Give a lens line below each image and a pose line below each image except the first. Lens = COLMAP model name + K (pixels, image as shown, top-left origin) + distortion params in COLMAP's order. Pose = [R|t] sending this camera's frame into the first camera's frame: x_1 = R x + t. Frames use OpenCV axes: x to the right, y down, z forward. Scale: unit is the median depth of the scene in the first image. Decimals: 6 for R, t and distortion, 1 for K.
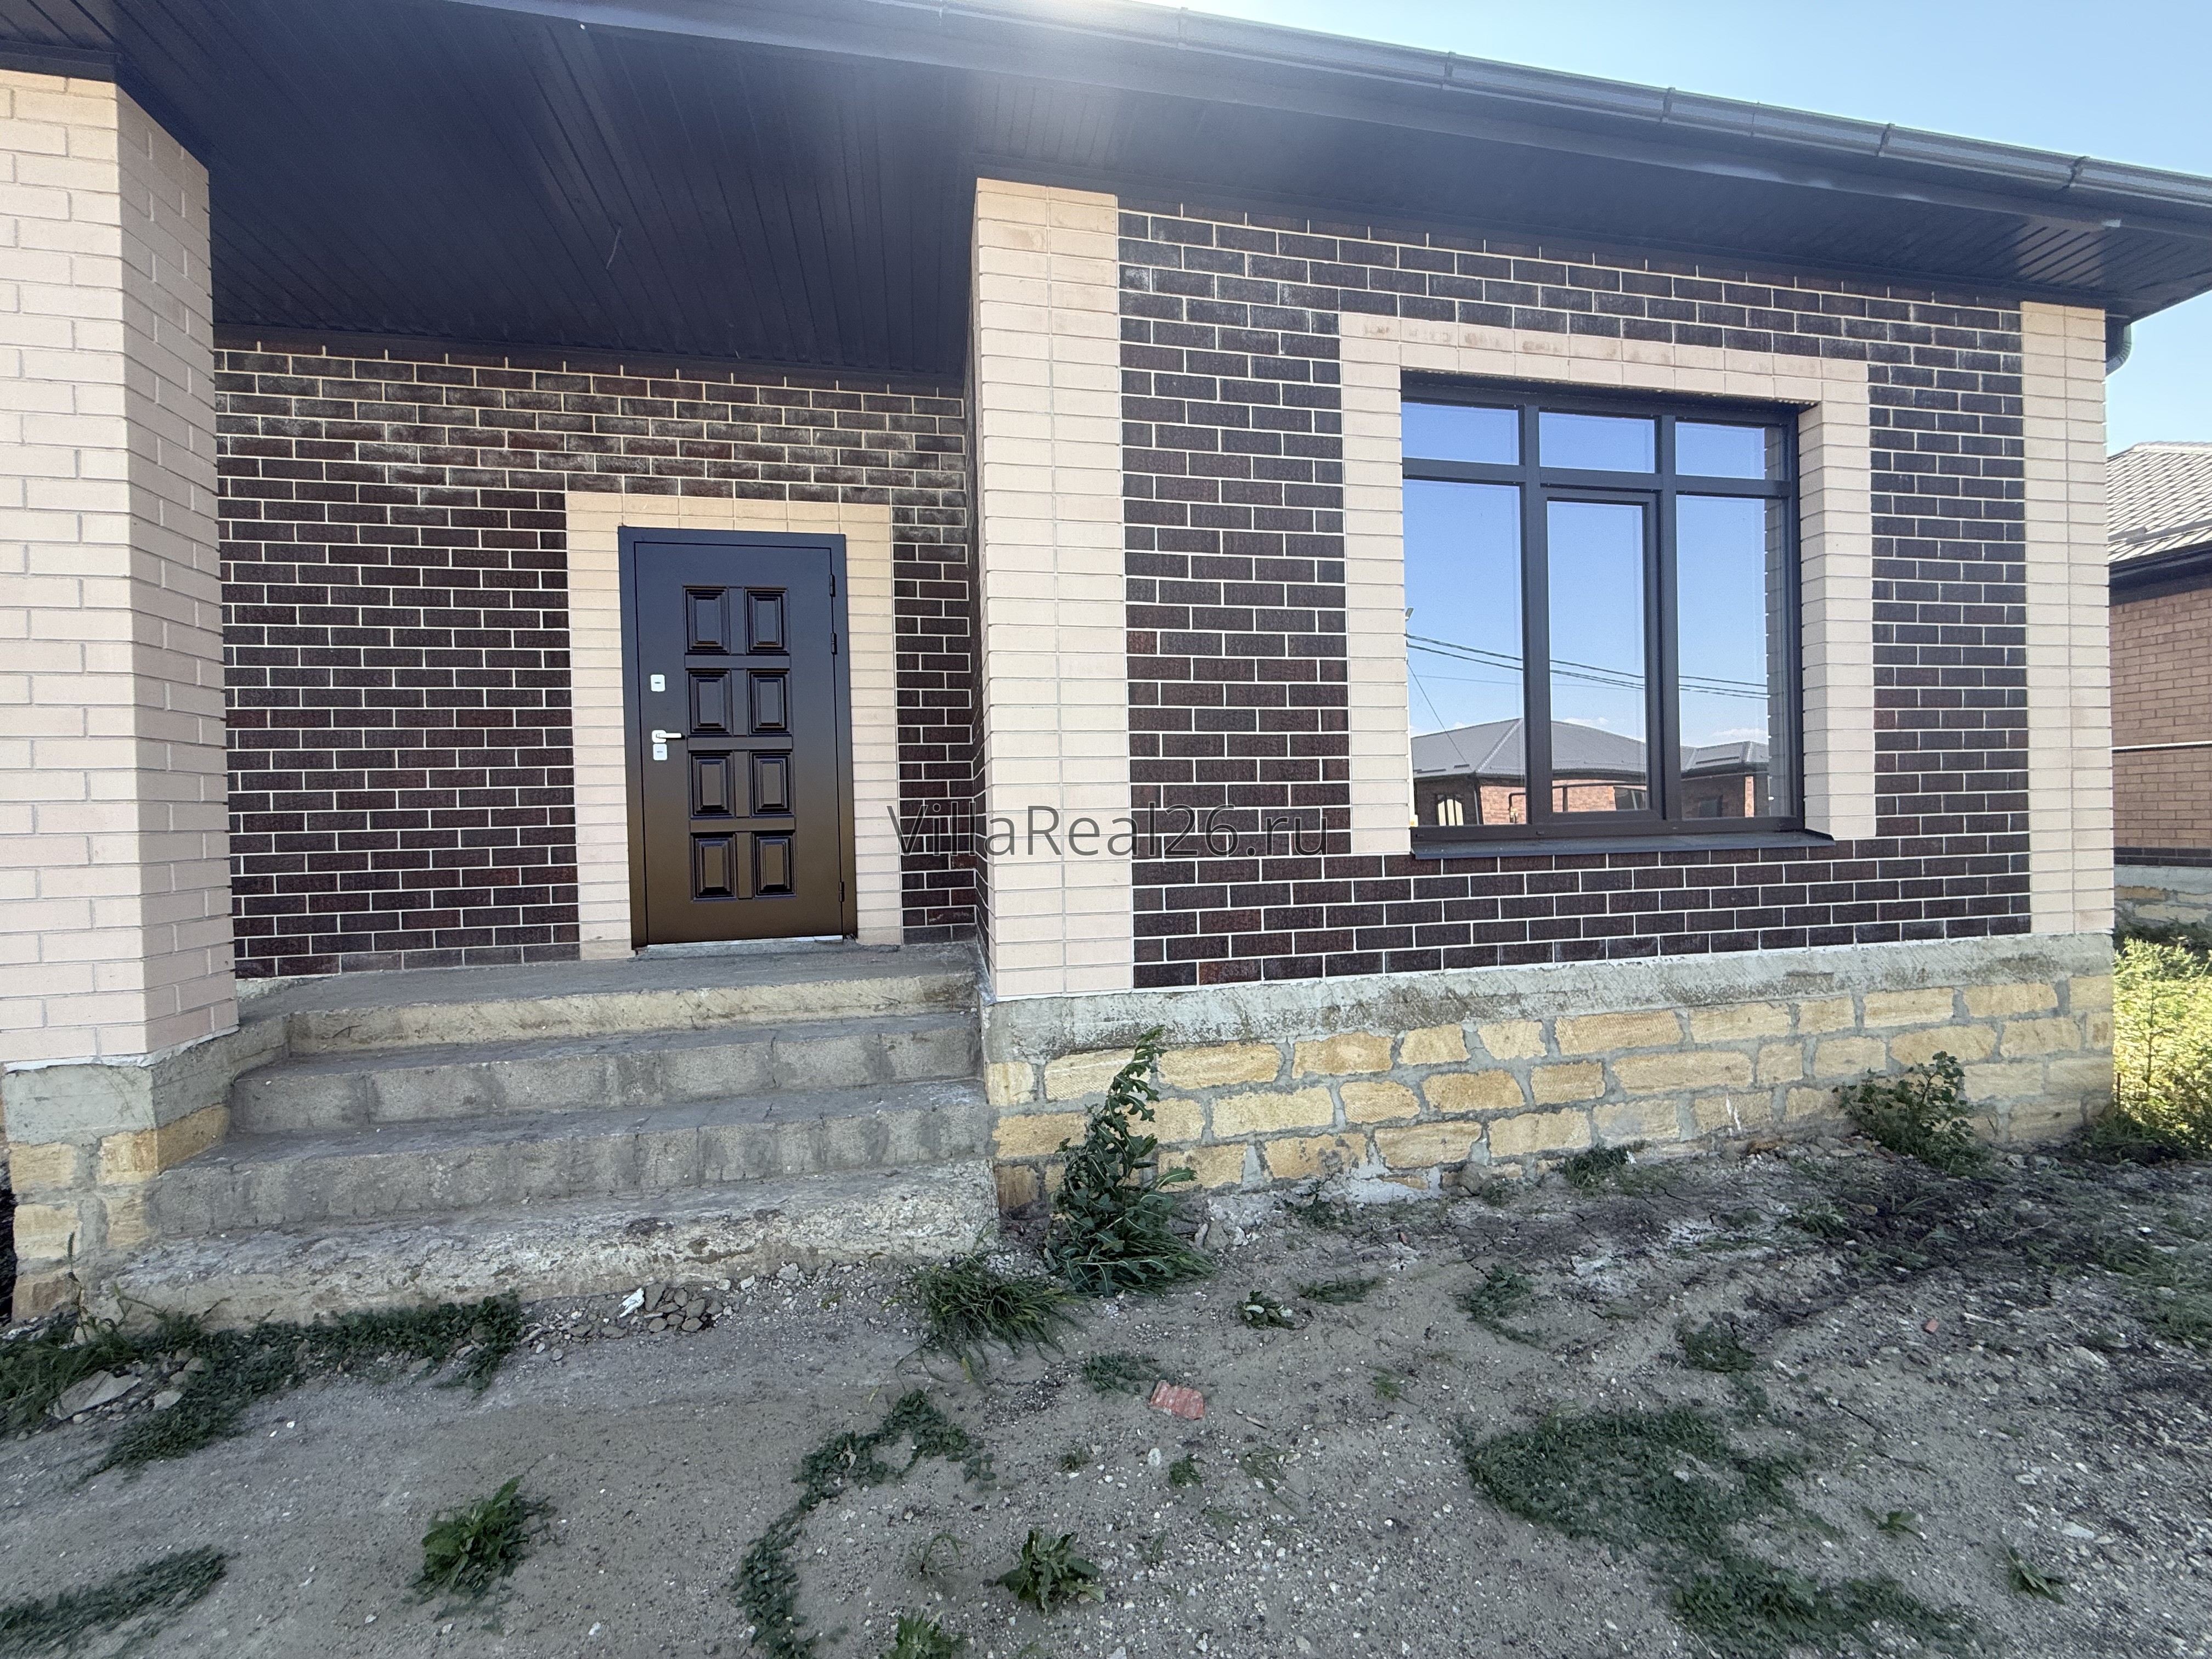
lens RADIAL K [[885.4, 0, 1111.8], [0, 885.4, 831.4], [0, 0, 1]] dist [-0.001577, 0.001750]
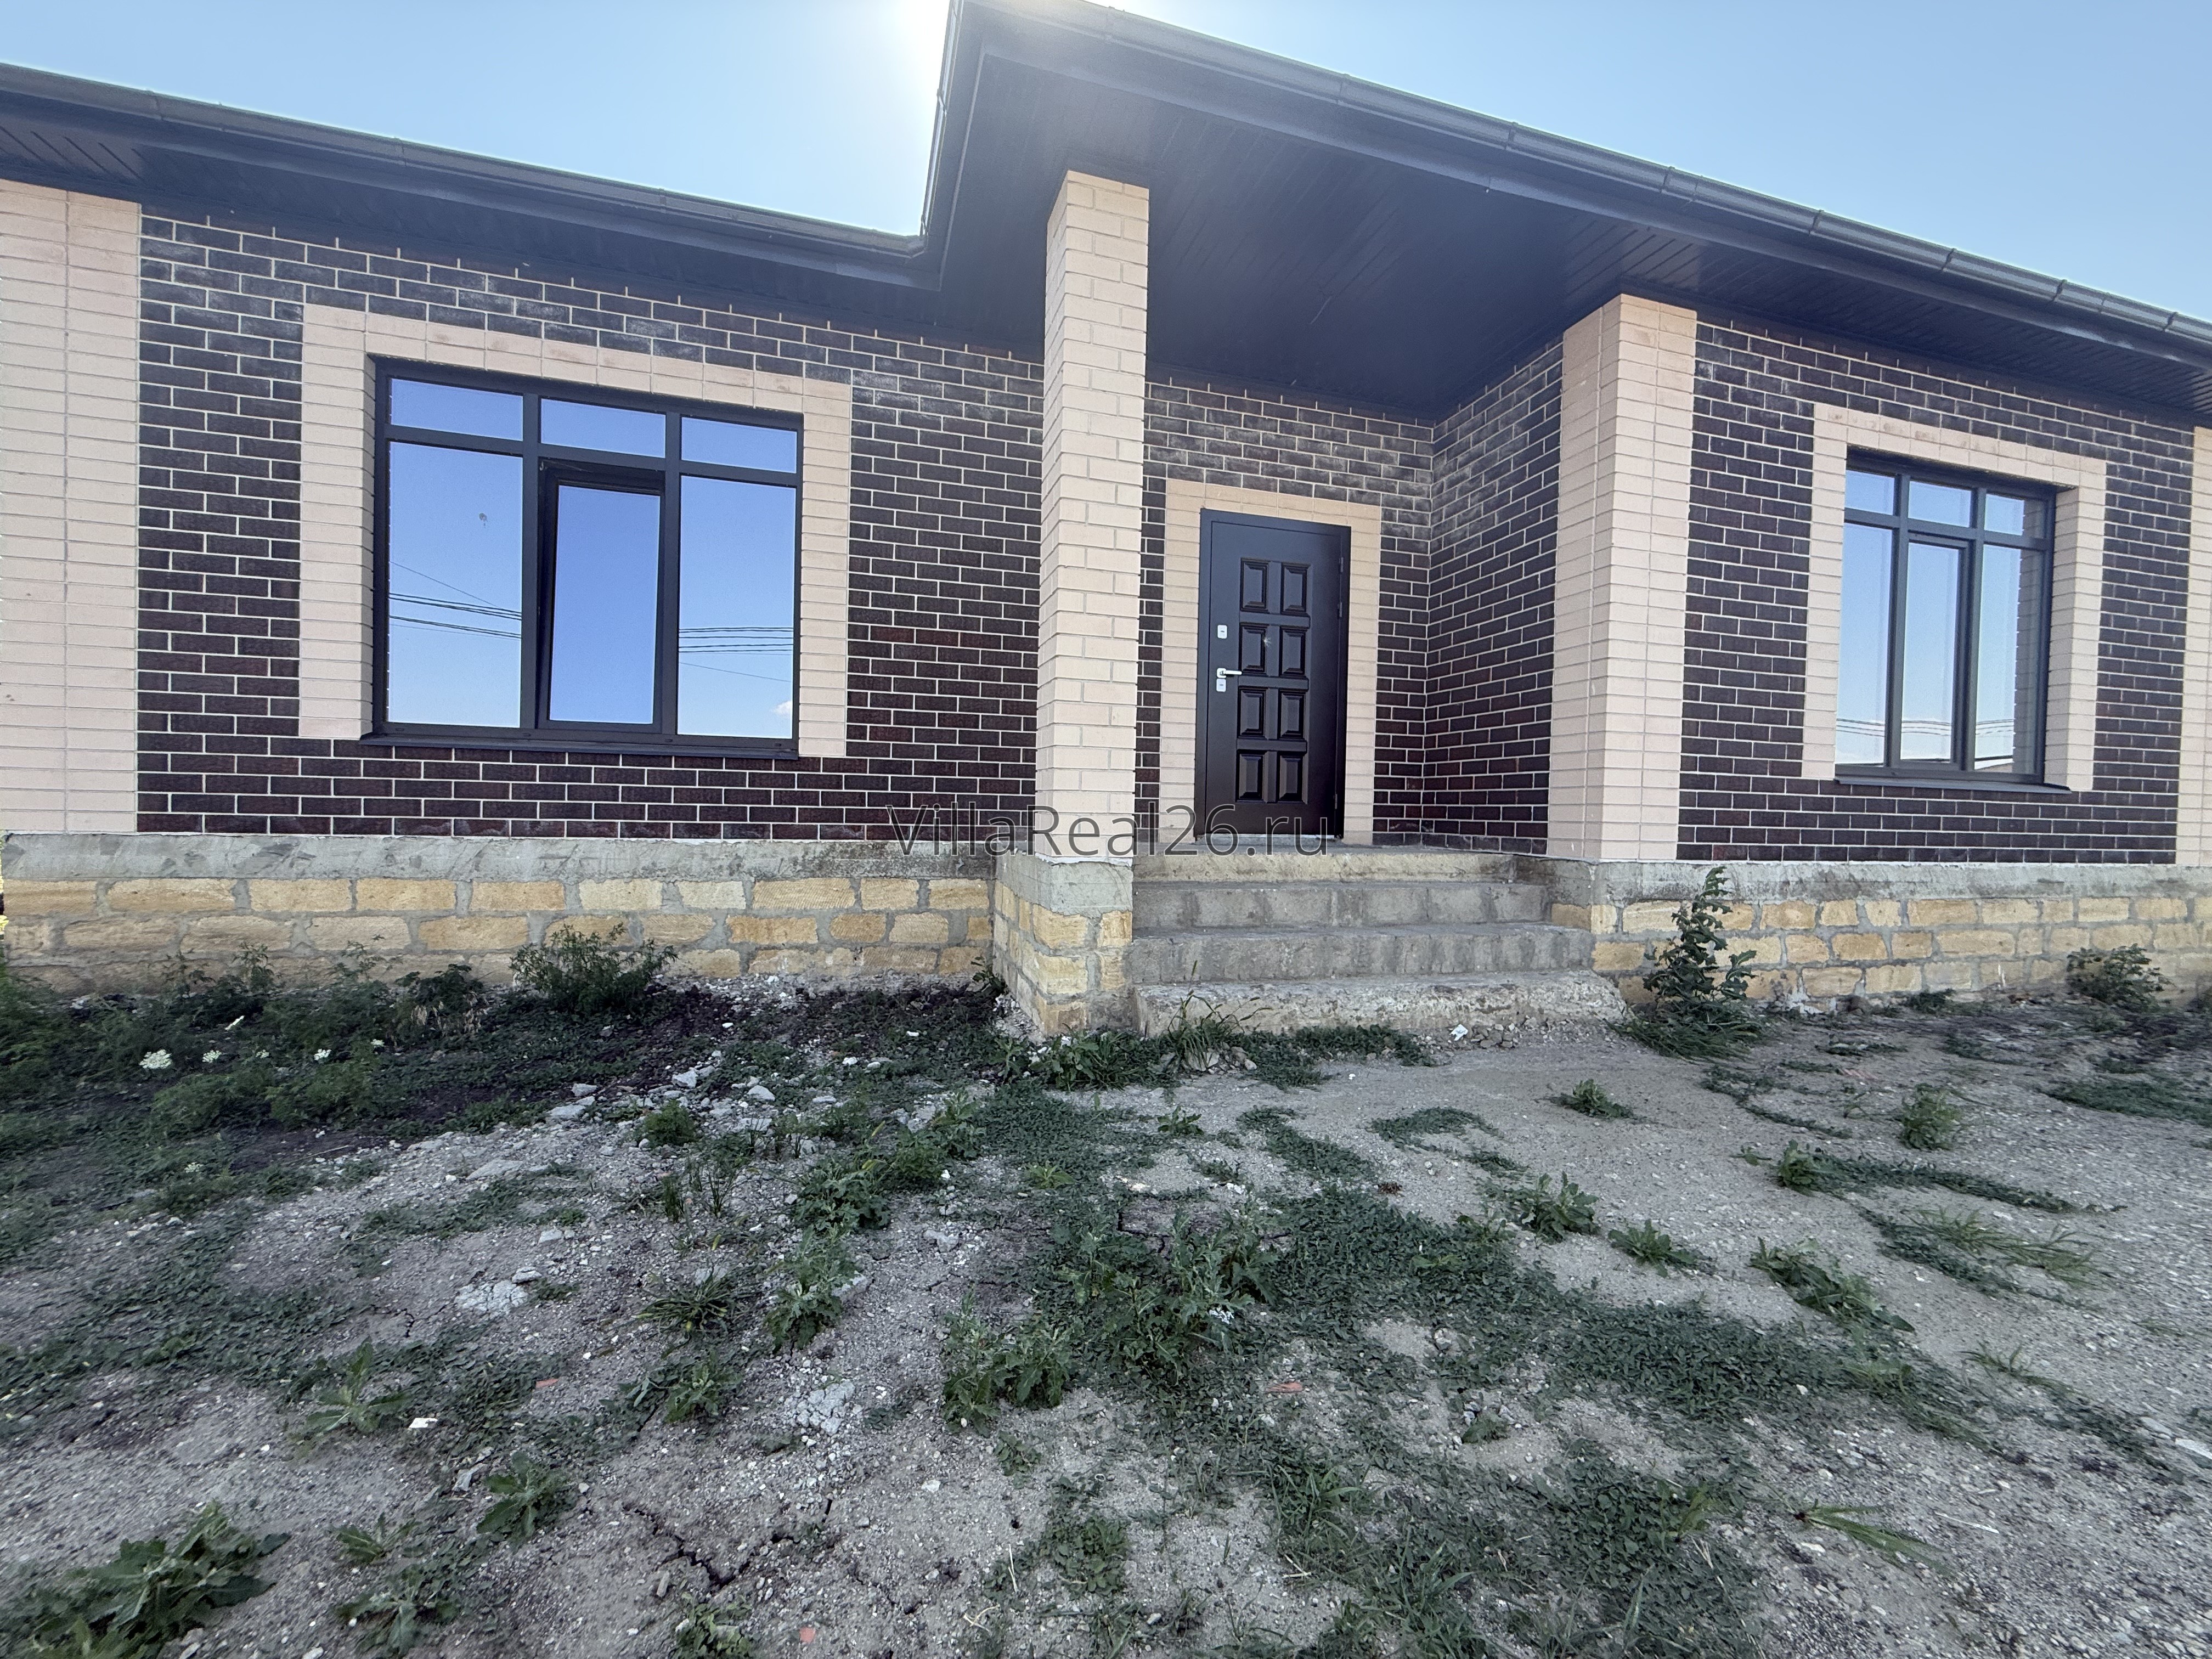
lens RADIAL K [[885.4, 0, 1095.6], [0, 885.4, 833.8], [0, 0, 1]] dist [-0.001577, 0.001750]
pose [[0.995384, 0.044244, 0.085161, -0.918439], [-0.044853, 0.998980, 0.005249, 0.149231], [-0.084842, -0.009045, 0.996353, -0.319224]]
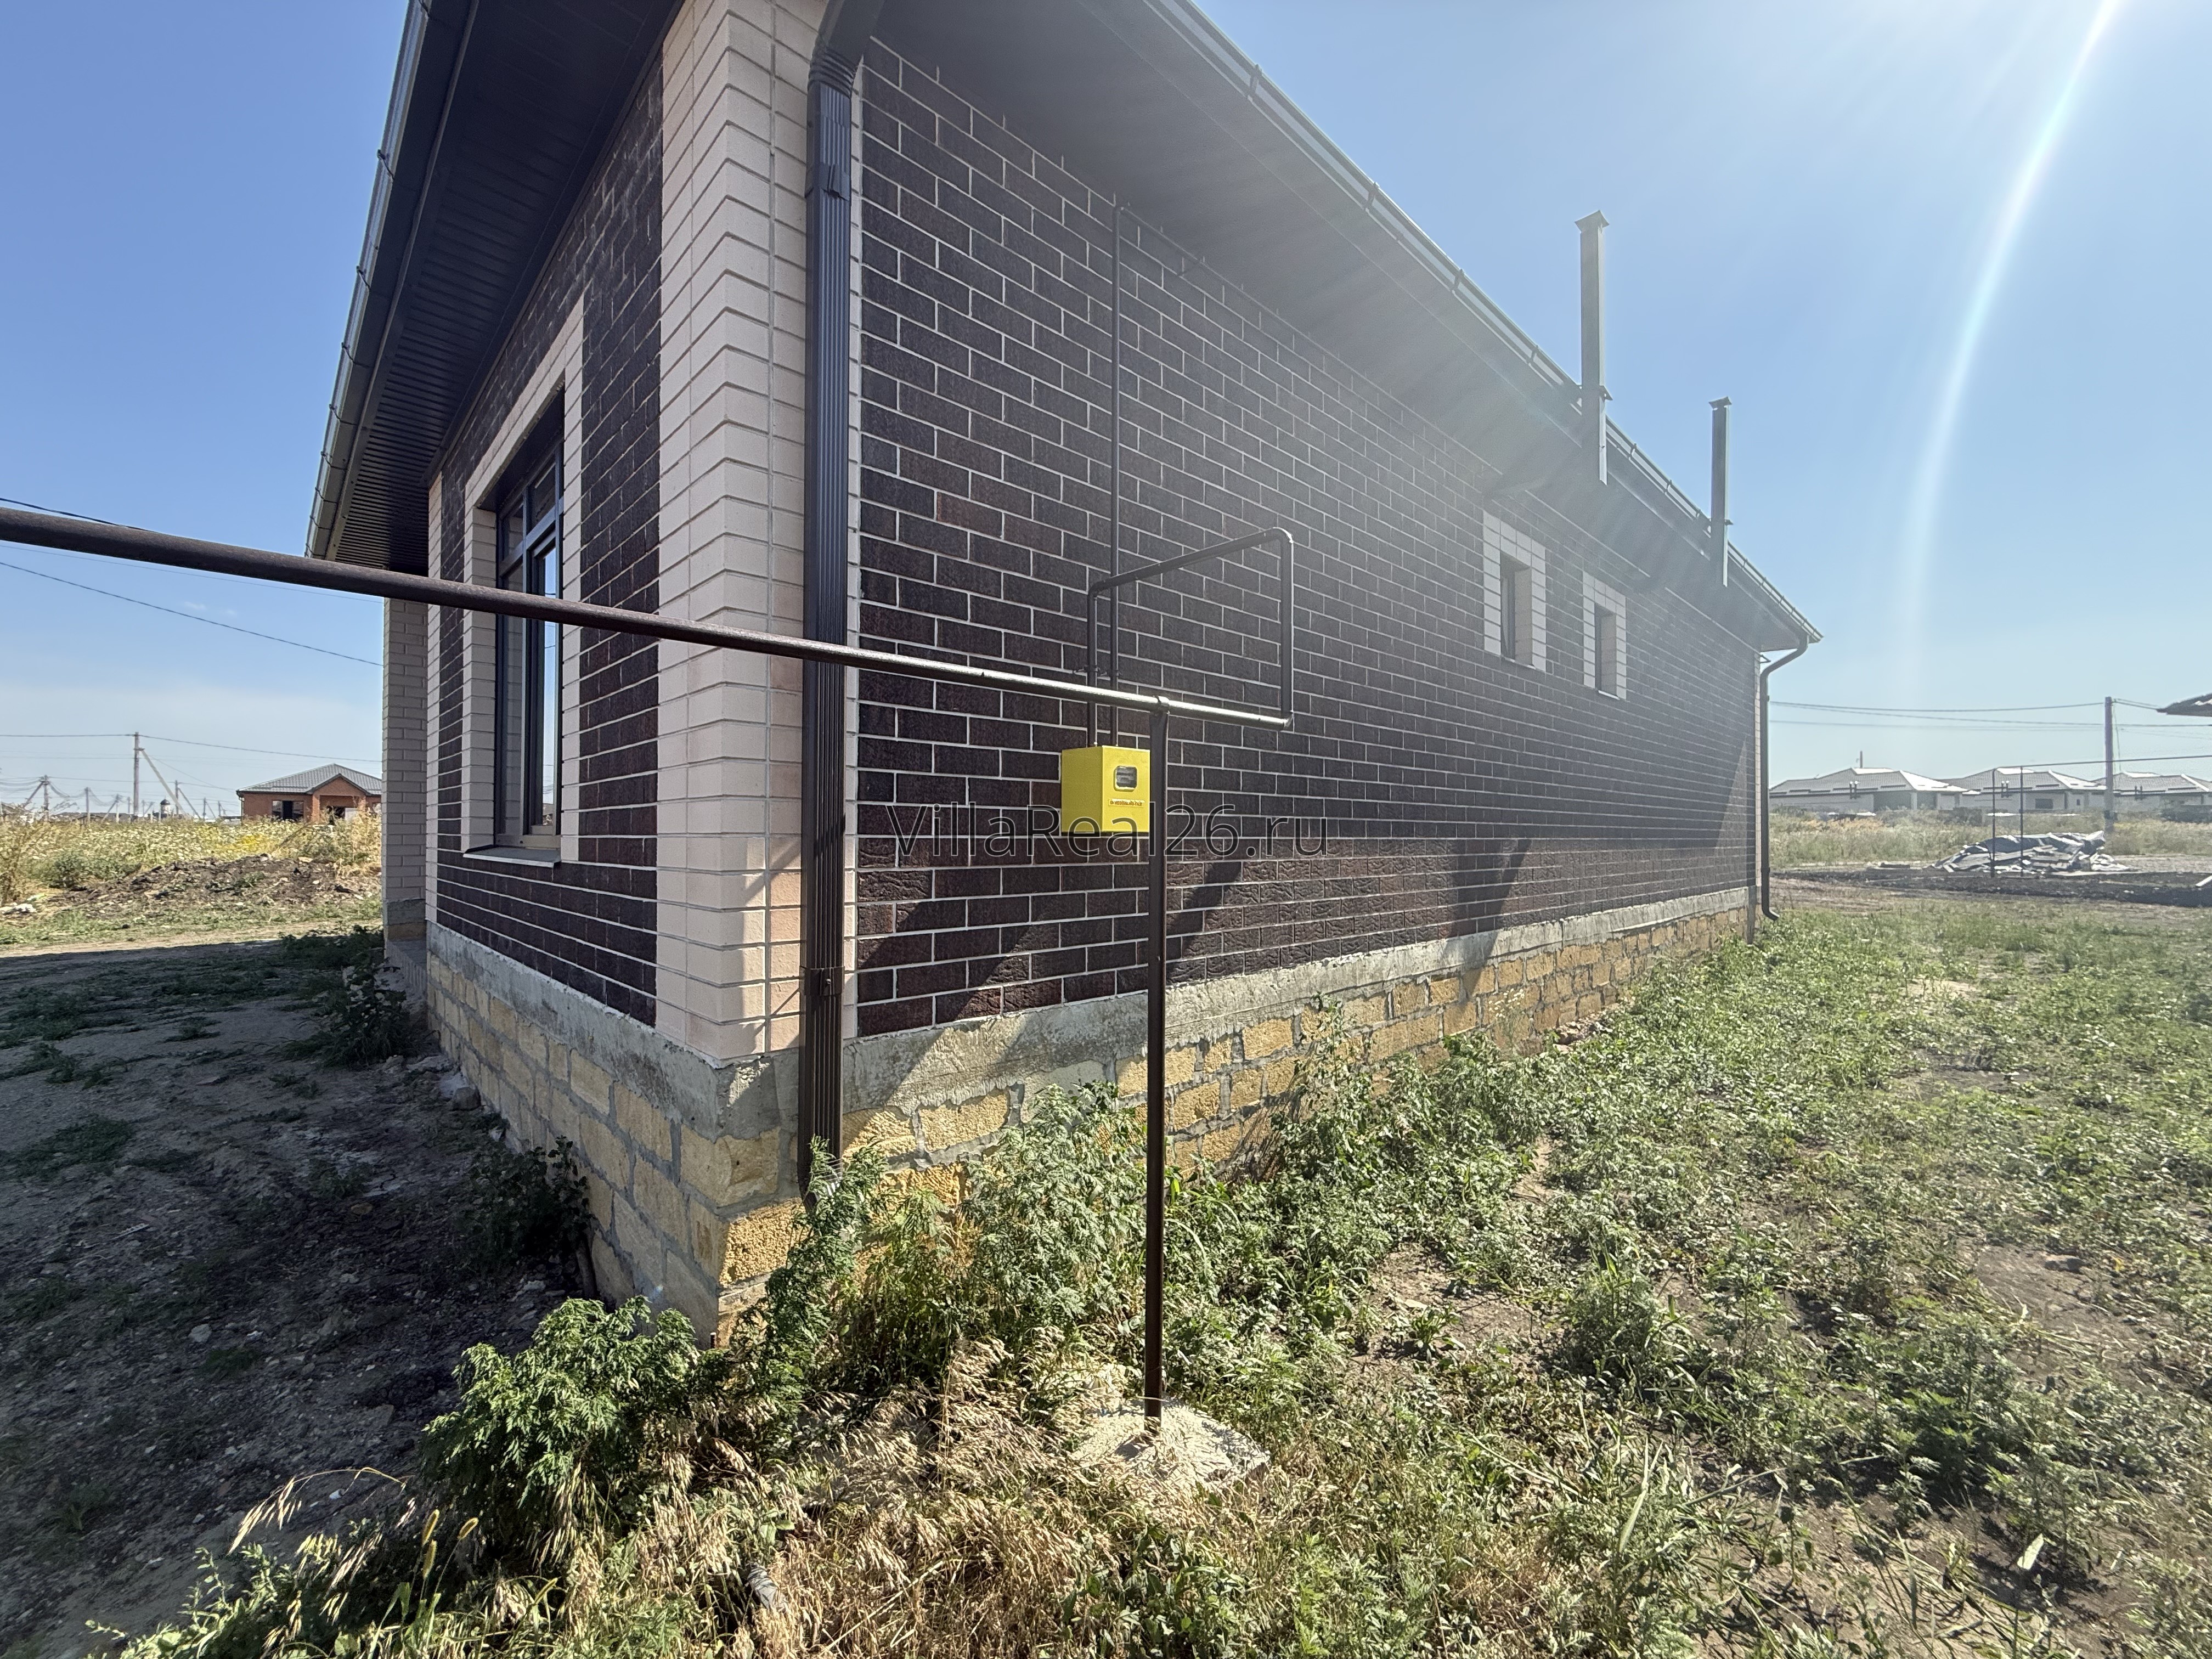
lens RADIAL K [[885.4, 0, 1105.2], [0, 885.4, 827.4], [0, 0, 1]] dist [-0.001577, 0.001750]
pose [[0.539512, 0.020028, -0.841740, 1.966394], [-0.020260, 0.999736, 0.010802, -0.051873], [0.841734, 0.011226, 0.539775, 1.034744]]
